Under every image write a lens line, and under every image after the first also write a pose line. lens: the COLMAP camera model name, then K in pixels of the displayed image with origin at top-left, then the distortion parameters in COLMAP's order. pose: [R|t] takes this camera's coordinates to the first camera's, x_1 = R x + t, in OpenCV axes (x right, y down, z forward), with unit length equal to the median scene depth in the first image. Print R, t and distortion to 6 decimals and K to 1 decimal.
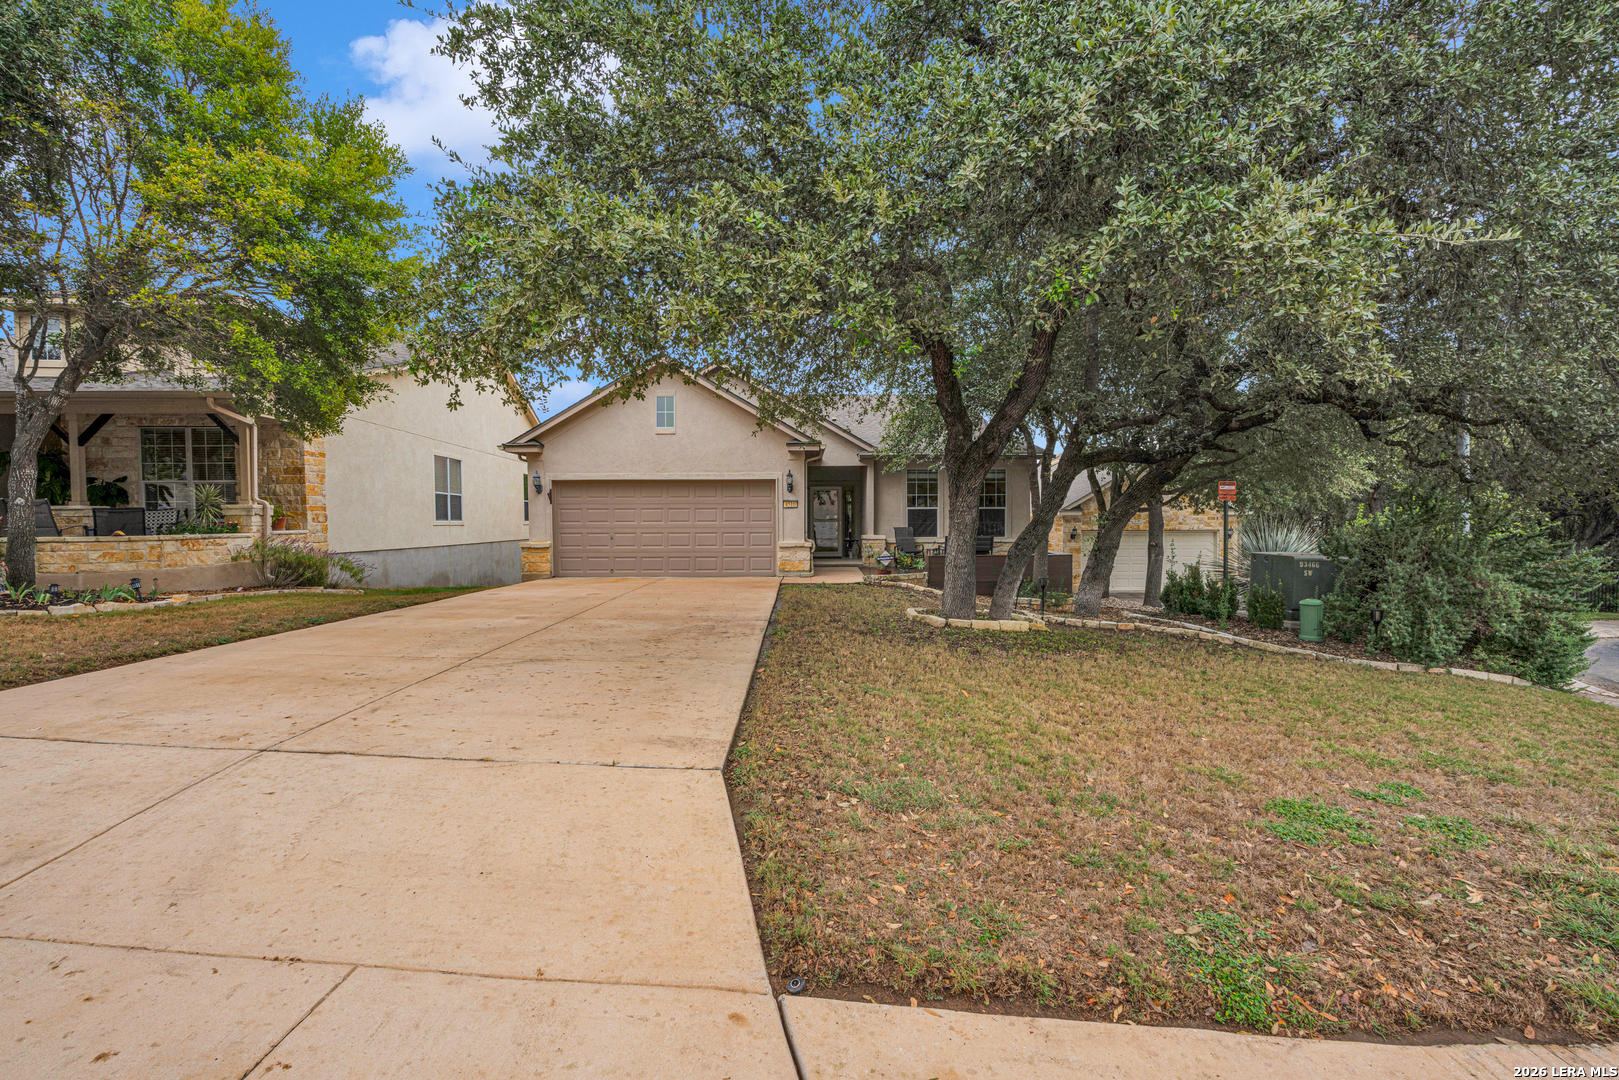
lens RADIAL K [[709.9, 0, 810.1], [0, 709.9, 538.6], [0, 0, 1]] dist [-0.001655, 0.000005]
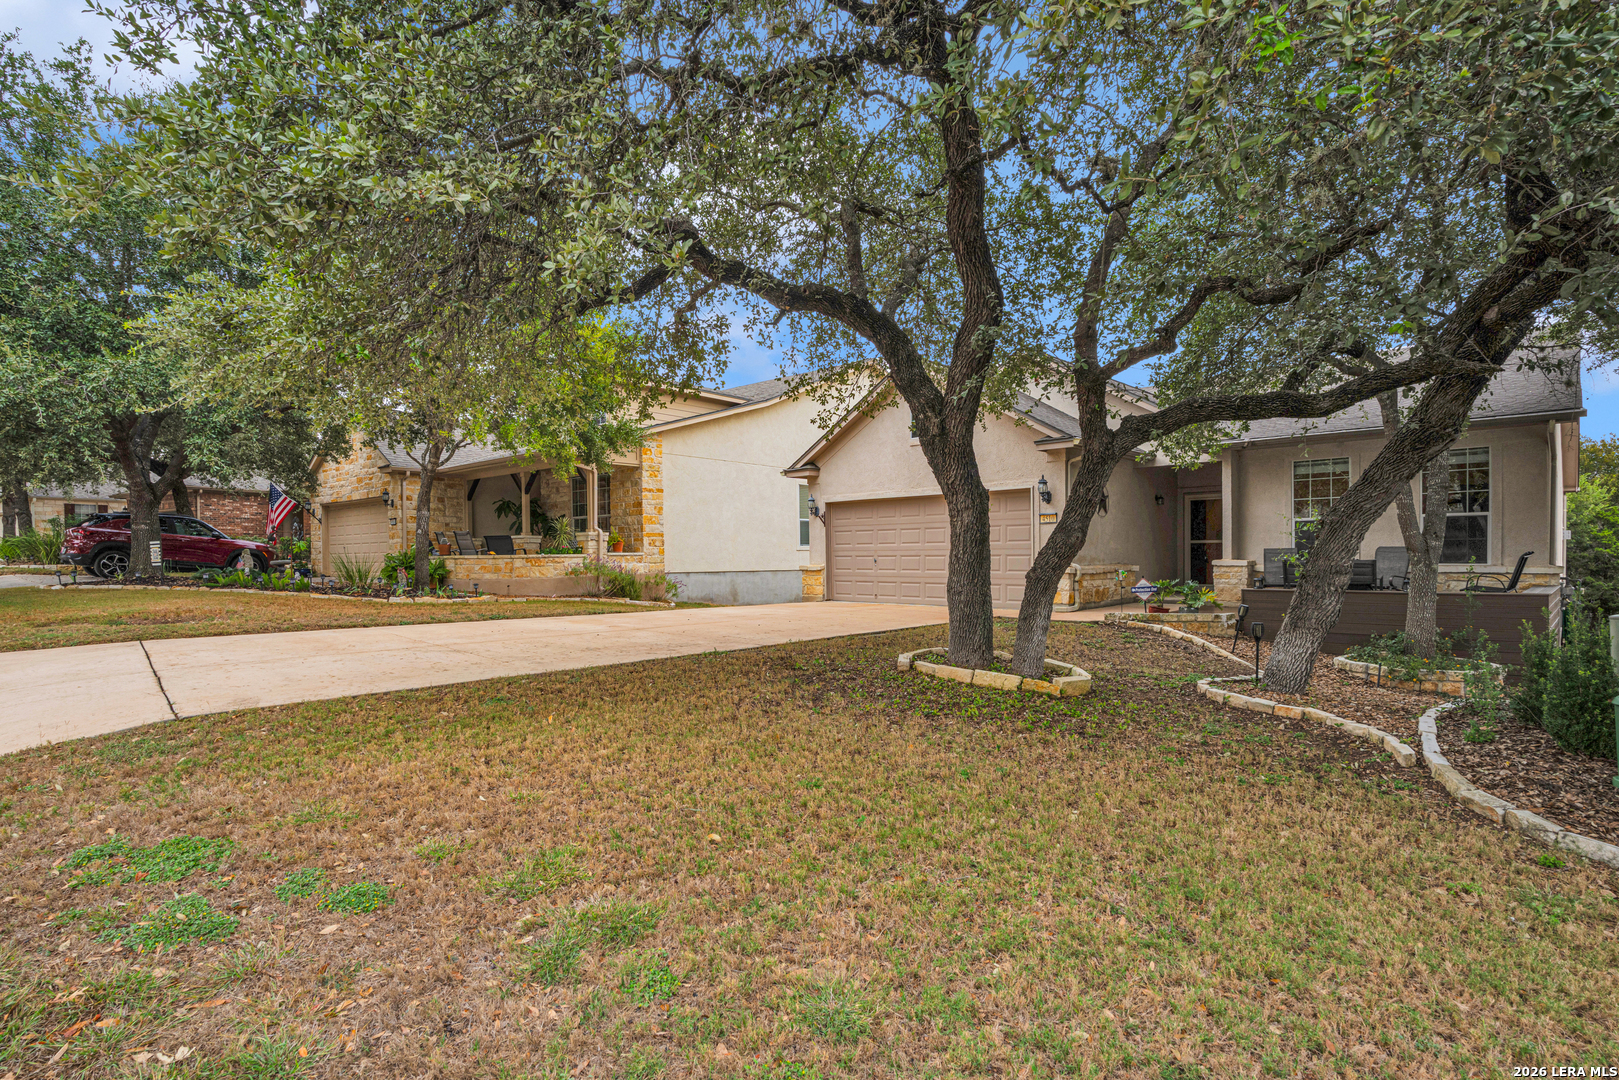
lens RADIAL K [[805.8, 0, 810.0], [0, 805.8, 558.0], [0, 0, 1]] dist [-0.000484, -0.000100]
pose [[0.711719, 0.000355, -0.702464, 0.412009], [-0.013033, 0.999834, -0.012700, 0.009786], [0.702343, 0.018194, 0.711606, 0.183945]]
